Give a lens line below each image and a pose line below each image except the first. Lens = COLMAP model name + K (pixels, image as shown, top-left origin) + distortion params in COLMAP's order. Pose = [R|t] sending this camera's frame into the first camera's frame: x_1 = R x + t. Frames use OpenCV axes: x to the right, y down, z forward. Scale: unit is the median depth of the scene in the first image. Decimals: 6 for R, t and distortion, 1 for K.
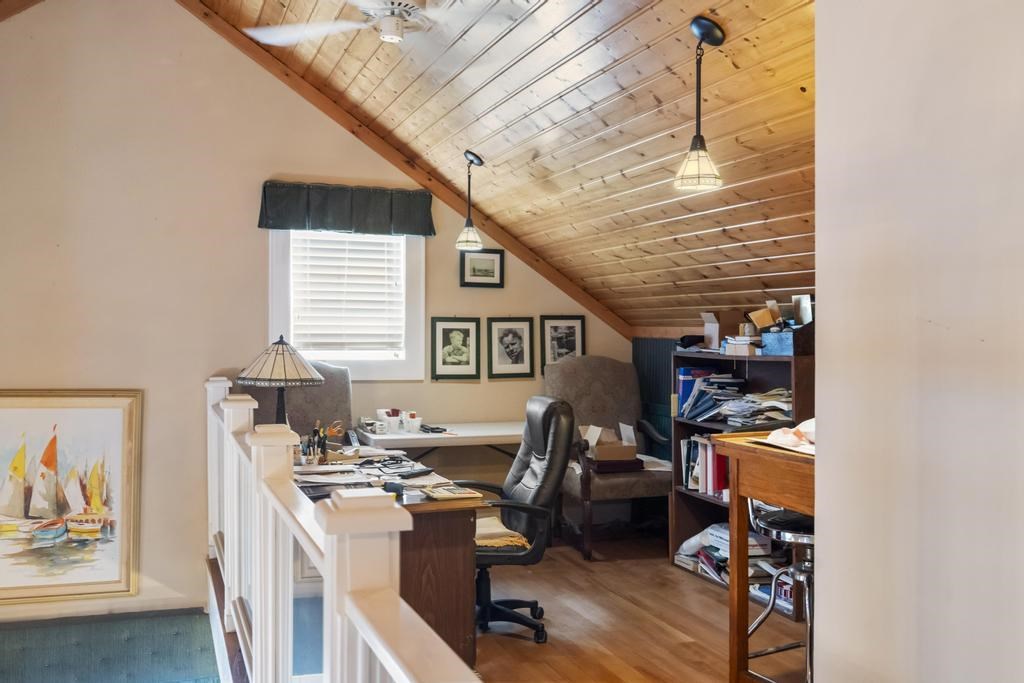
lens RADIAL K [[968.9, 0, 516.9], [0, 968.9, 340.2], [0, 0, 1]] dist [-0.000019, 0.000000]
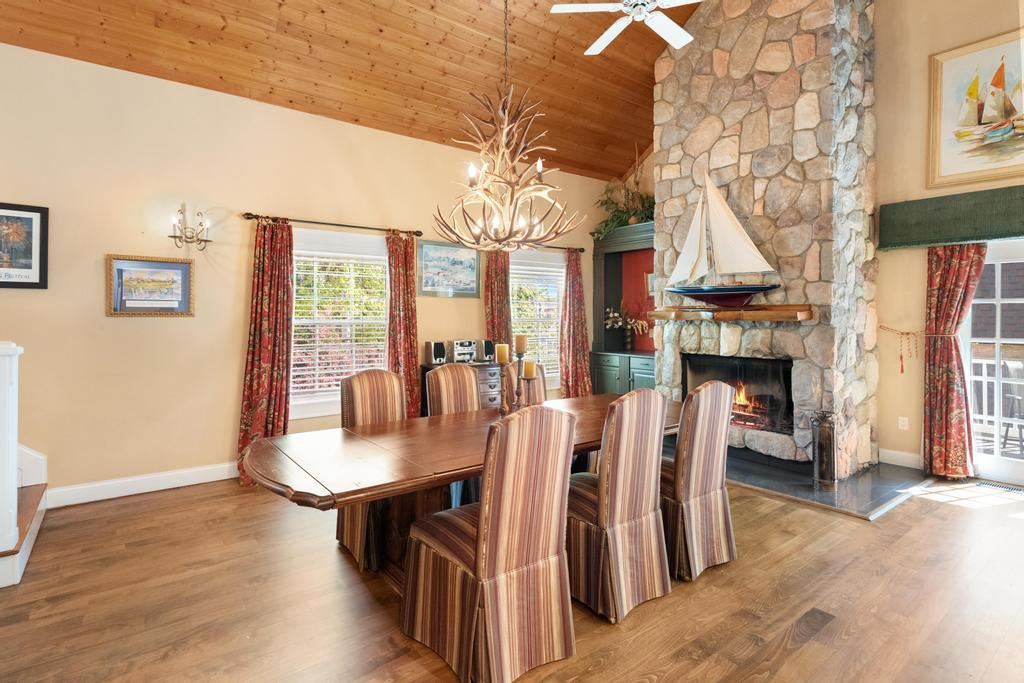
lens RADIAL K [[518.5, 0, 509.8], [0, 518.5, 311.7], [0, 0, 1]] dist [-0.003884, 0.001088]
pose [[0.287417, -0.007268, -0.957778, 0.045113], [-0.005266, 0.999944, -0.009168, 0.481507], [0.957791, 0.007678, 0.287362, 0.082626]]
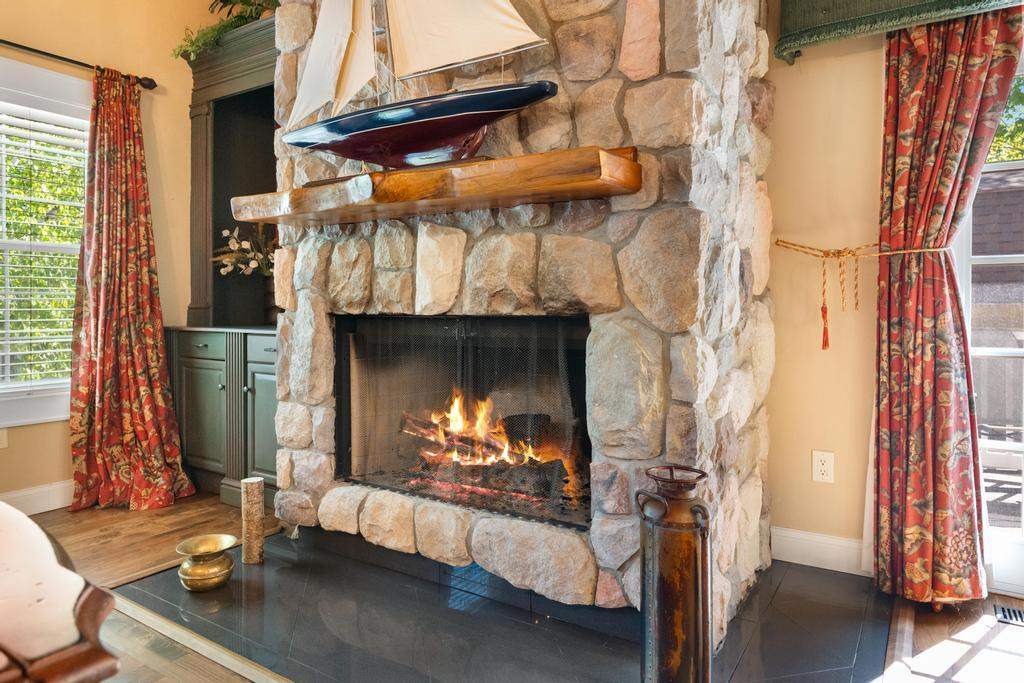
lens RADIAL K [[638.7, 0, 509.6], [0, 638.7, 311.4], [0, 0, 1]] dist [-0.003124, 0.001335]
pose [[0.600179, 0.001936, -0.799864, -0.370840], [-0.006213, 0.999978, -0.002242, 0.548981], [0.799842, 0.006315, 0.600178, 0.515764]]
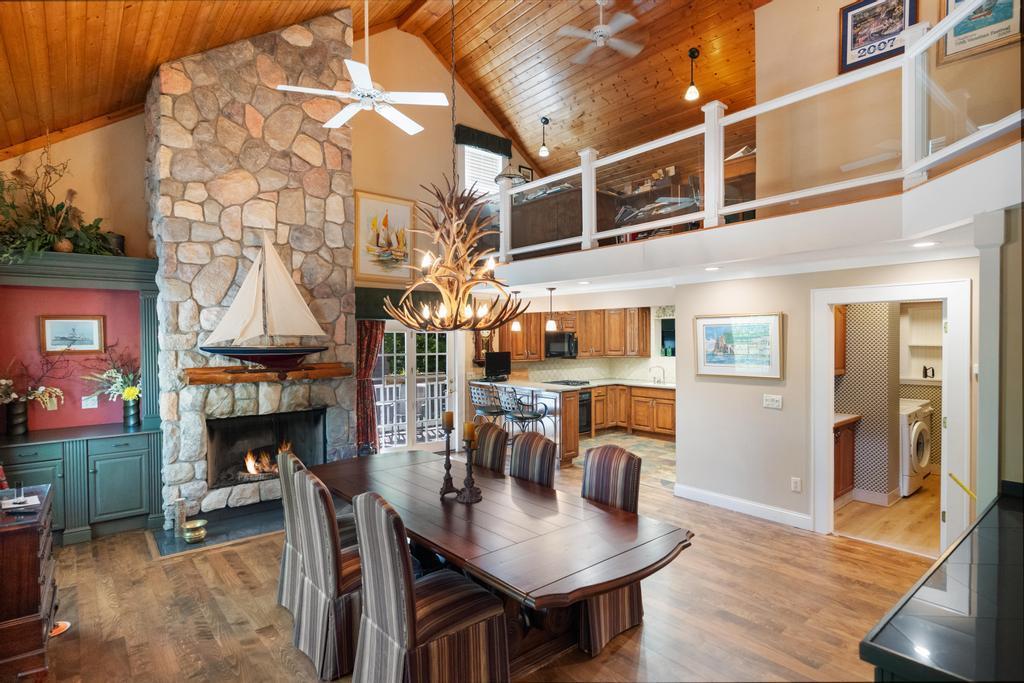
lens RADIAL K [[528.4, 0, 507.2], [0, 528.4, 343.8], [0, 0, 1]] dist [-0.003005, 0.001381]
pose [[0.945094, -0.014375, 0.326483, -0.632842], [0.012154, 0.999887, 0.008841, 0.417195], [-0.326573, -0.004387, 0.945162, -0.343905]]
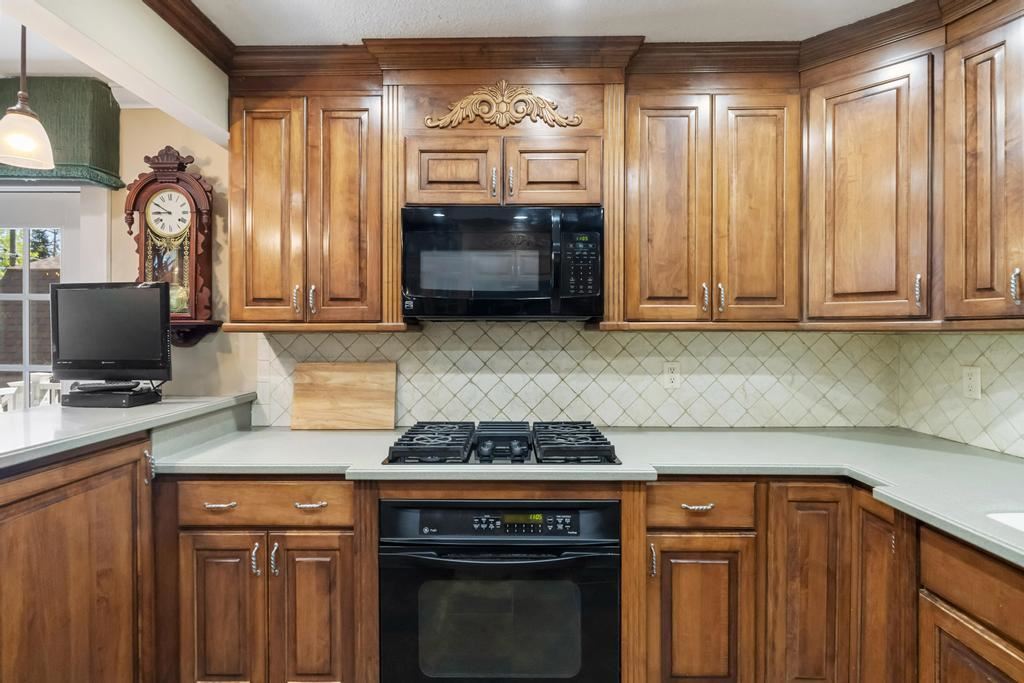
lens RADIAL K [[518.5, 0, 509.5], [0, 518.5, 333.8], [0, 0, 1]] dist [-0.003884, 0.001088]
pose [[0.931371, -0.000455, -0.364071, 0.194262], [-0.000943, 0.999993, -0.003661, 0.487386], [0.364070, 0.003753, 0.931364, 0.817793]]
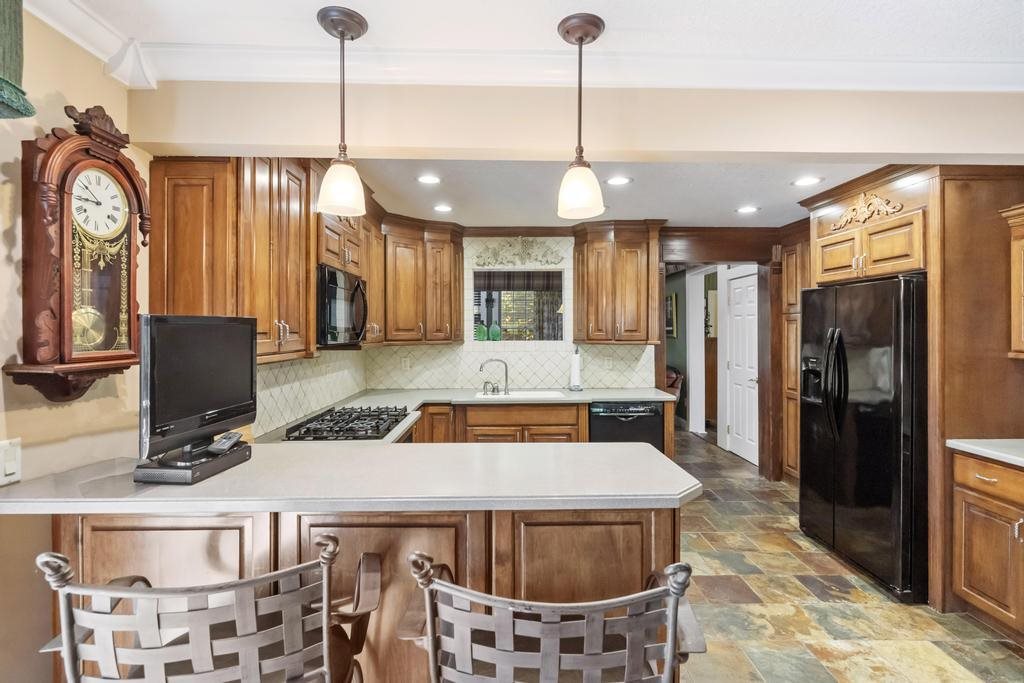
lens RADIAL K [[493.3, 0, 512.8], [0, 493.3, 330.1], [0, 0, 1]] dist [-0.004828, 0.001110]
pose [[0.333803, -0.005430, 0.942627, -0.374604], [0.010295, 0.999945, 0.002114, 0.460789], [-0.942587, 0.008998, 0.333841, 0.802393]]
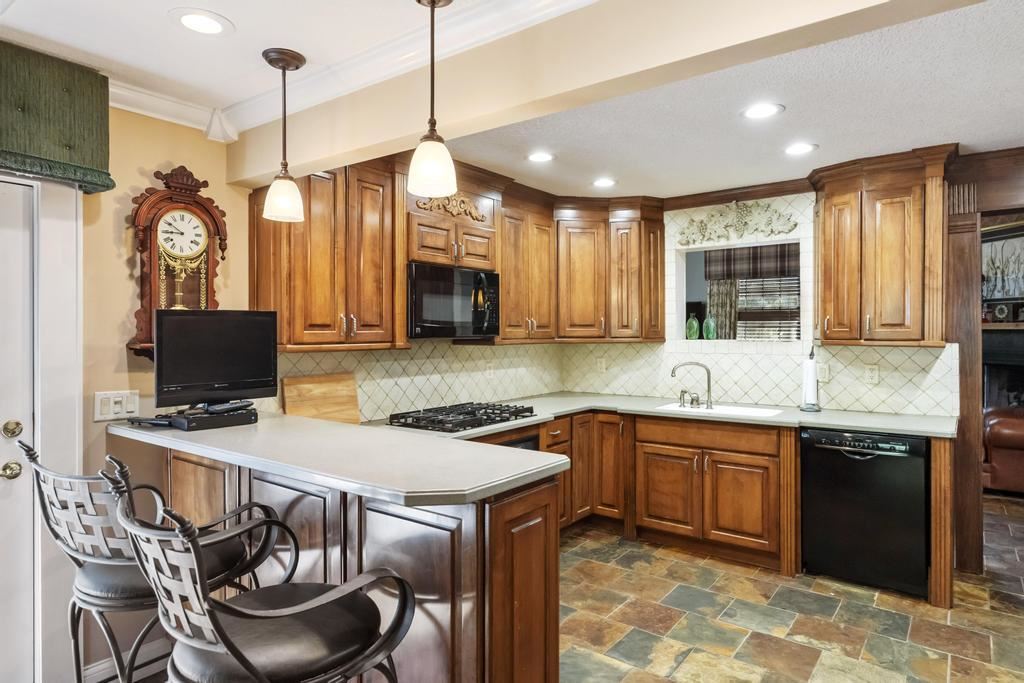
lens RADIAL K [[599.7, 0, 511.1], [0, 599.7, 335.9], [0, 0, 1]] dist [-0.003466, 0.000874]
pose [[0.843921, -0.009434, 0.536384, -0.235092], [0.009583, 0.999951, 0.002509, 0.471437], [-0.536381, 0.003023, 0.843970, 0.573669]]
